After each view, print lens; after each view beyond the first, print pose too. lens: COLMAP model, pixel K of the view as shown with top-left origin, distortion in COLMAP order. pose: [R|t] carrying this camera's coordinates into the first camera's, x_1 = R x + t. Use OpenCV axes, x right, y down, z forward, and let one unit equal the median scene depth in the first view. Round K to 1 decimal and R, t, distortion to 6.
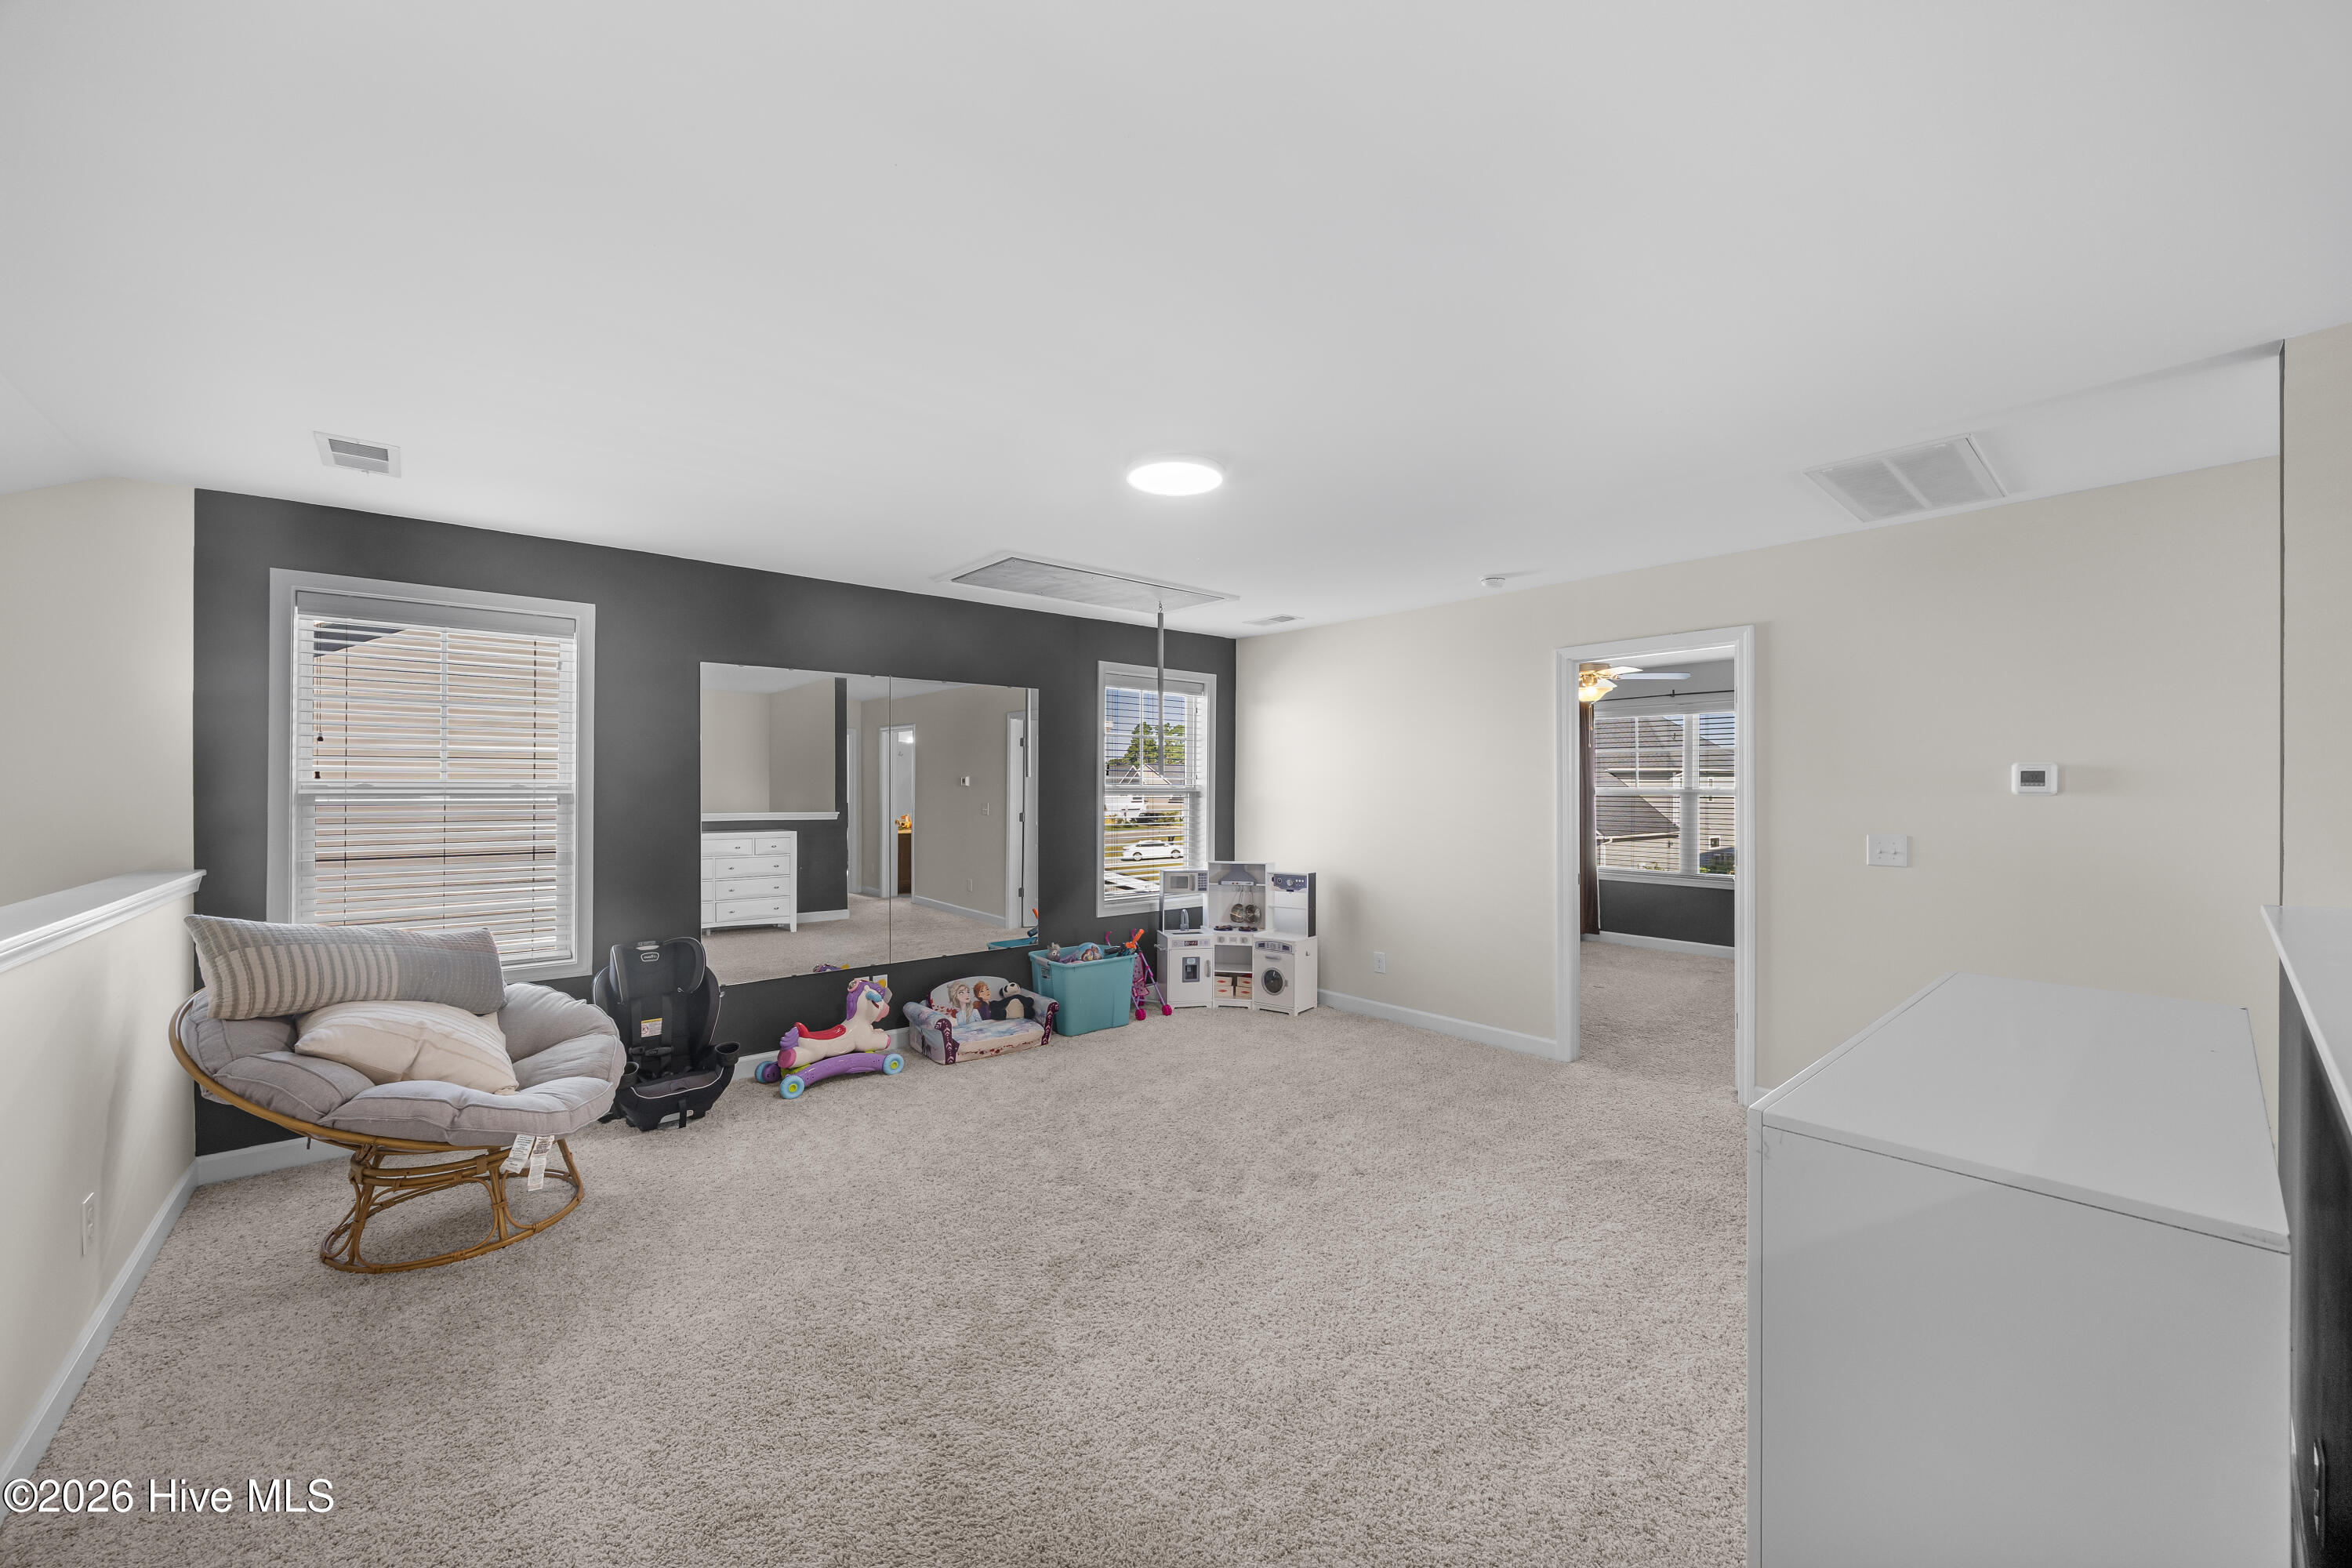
lens RADIAL K [[895.7, 0, 1176.0], [0, 895.7, 784.0], [0, 0, 1]] dist [-0.001503, 0.000158]
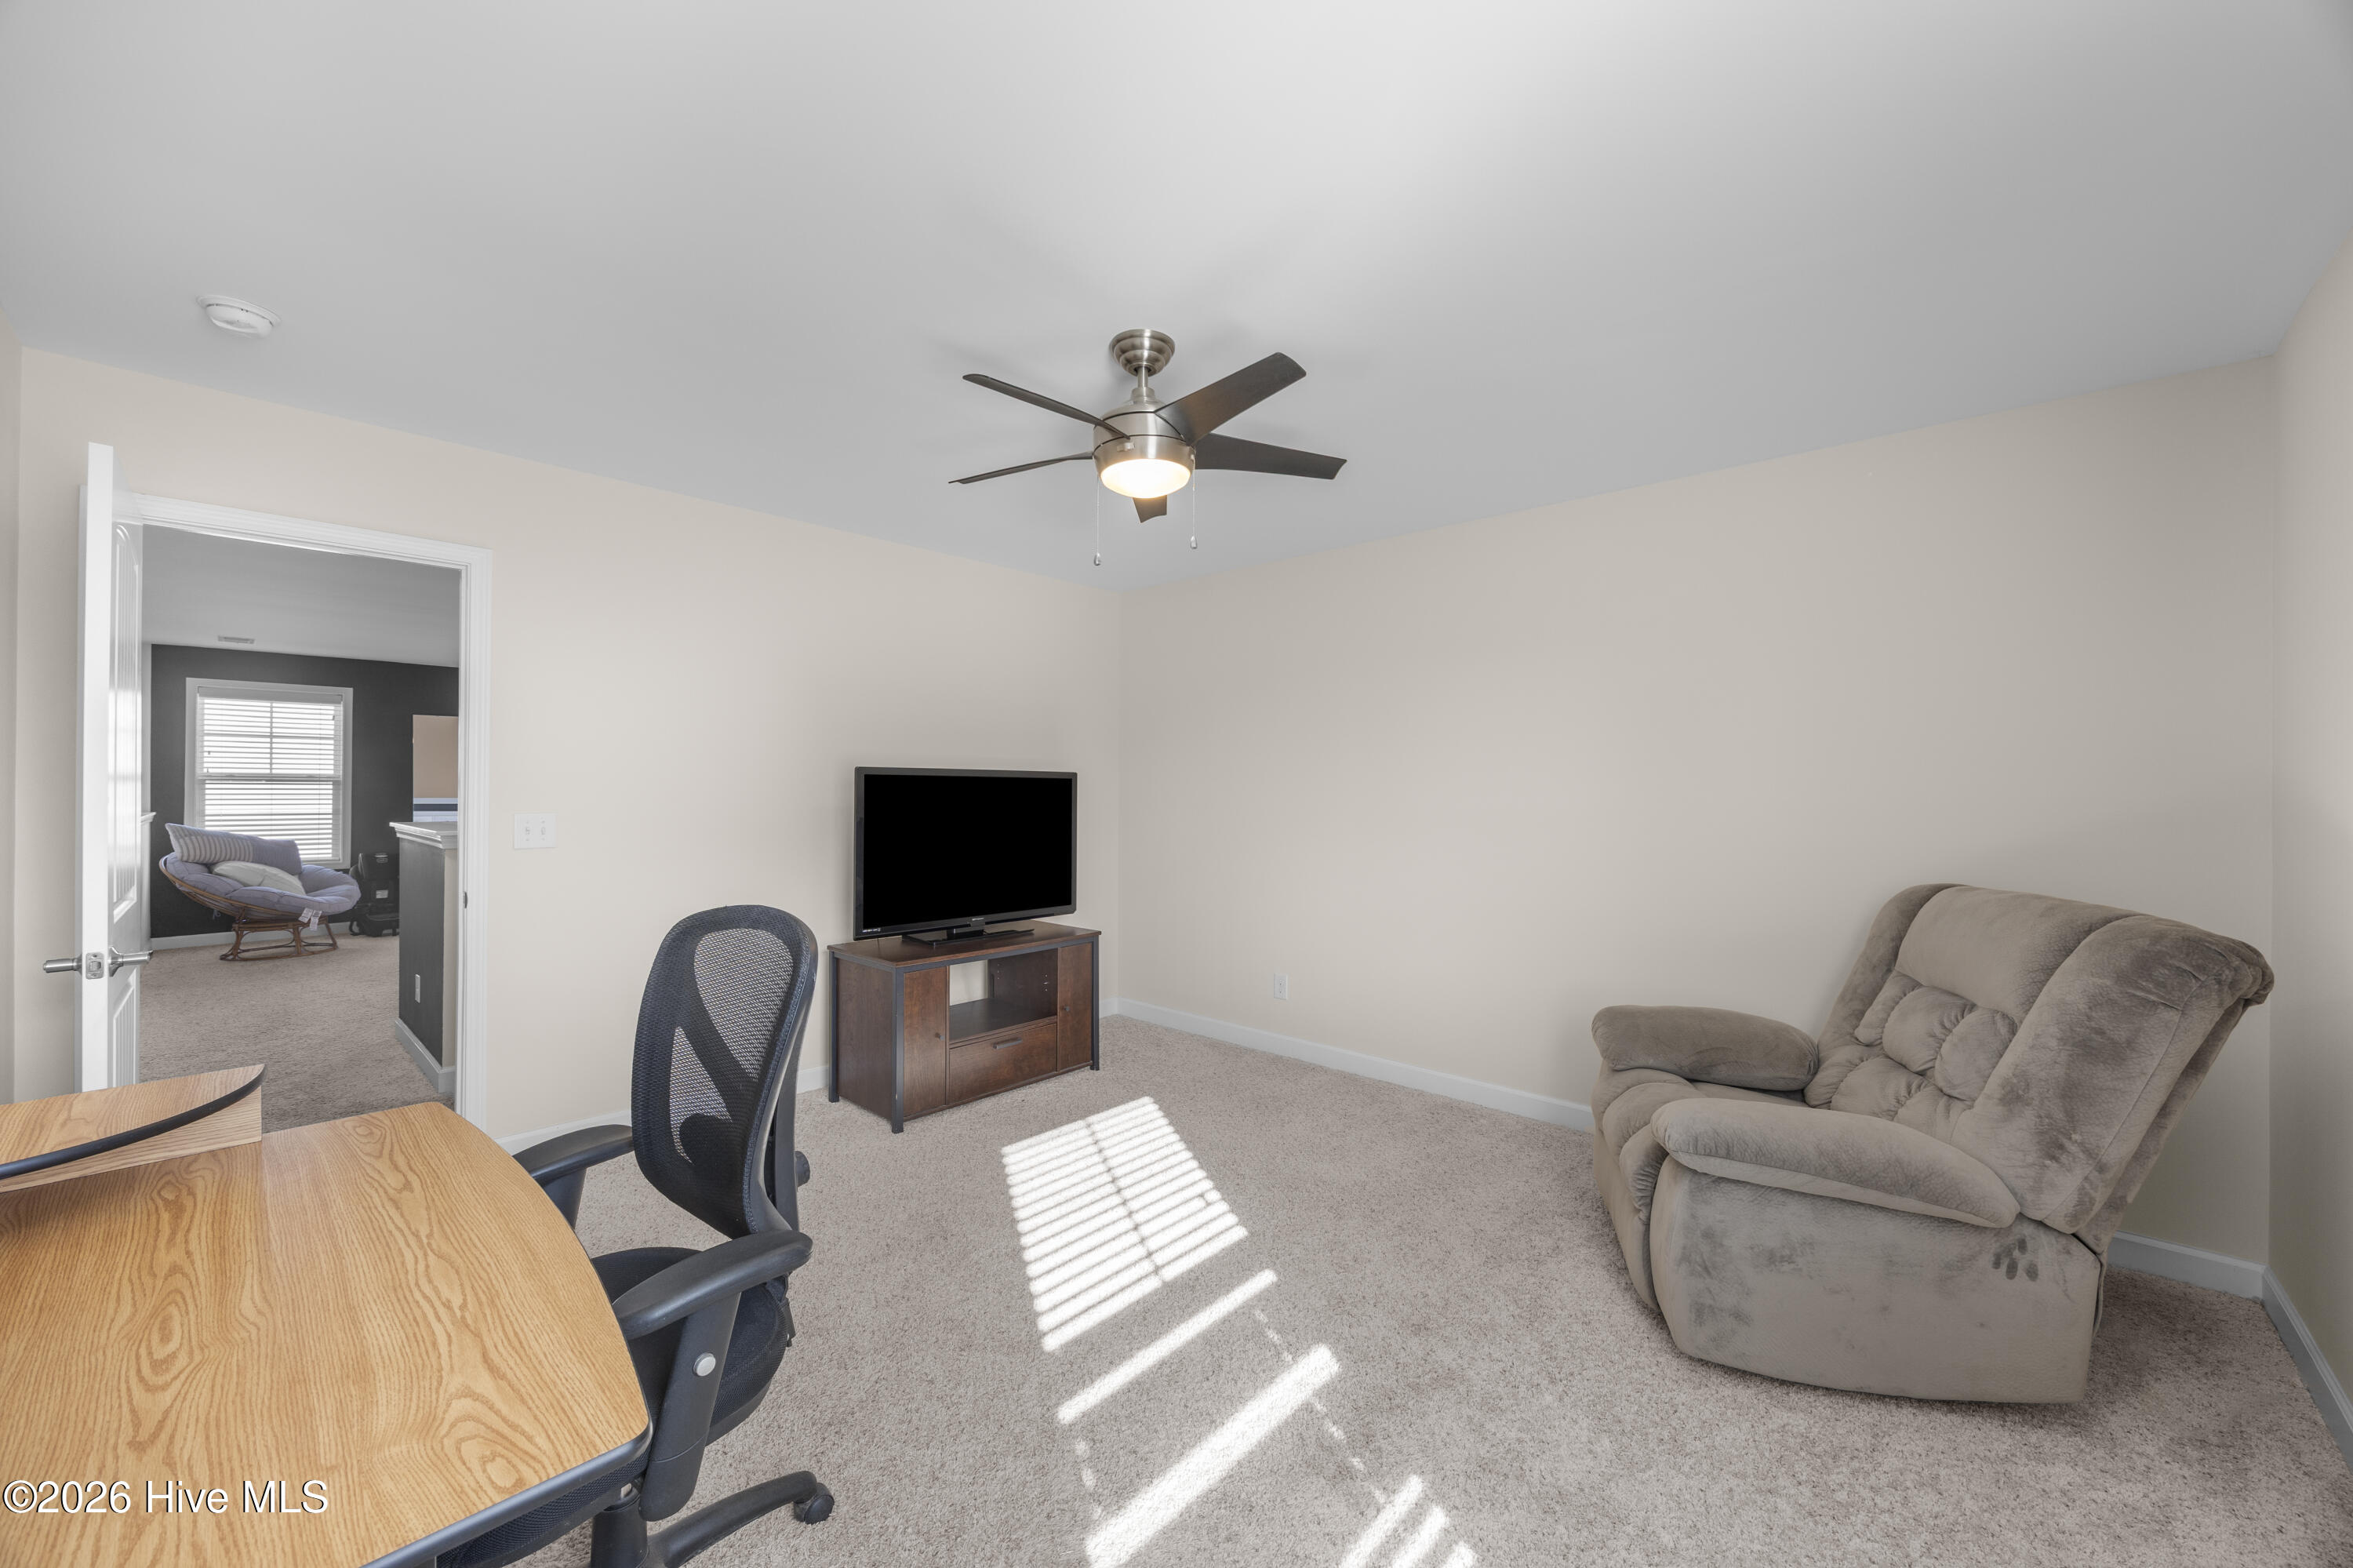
lens RADIAL K [[896.1, 0, 1176.5], [0, 896.1, 784.0], [0, 0, 1]] dist [-0.001503, 0.000158]
pose [[0.992546, 0.002041, 0.121857, 1.233567], [-0.001260, 0.999978, -0.006483, 0.037635], [-0.121867, 0.006281, 0.992527, -1.599751]]
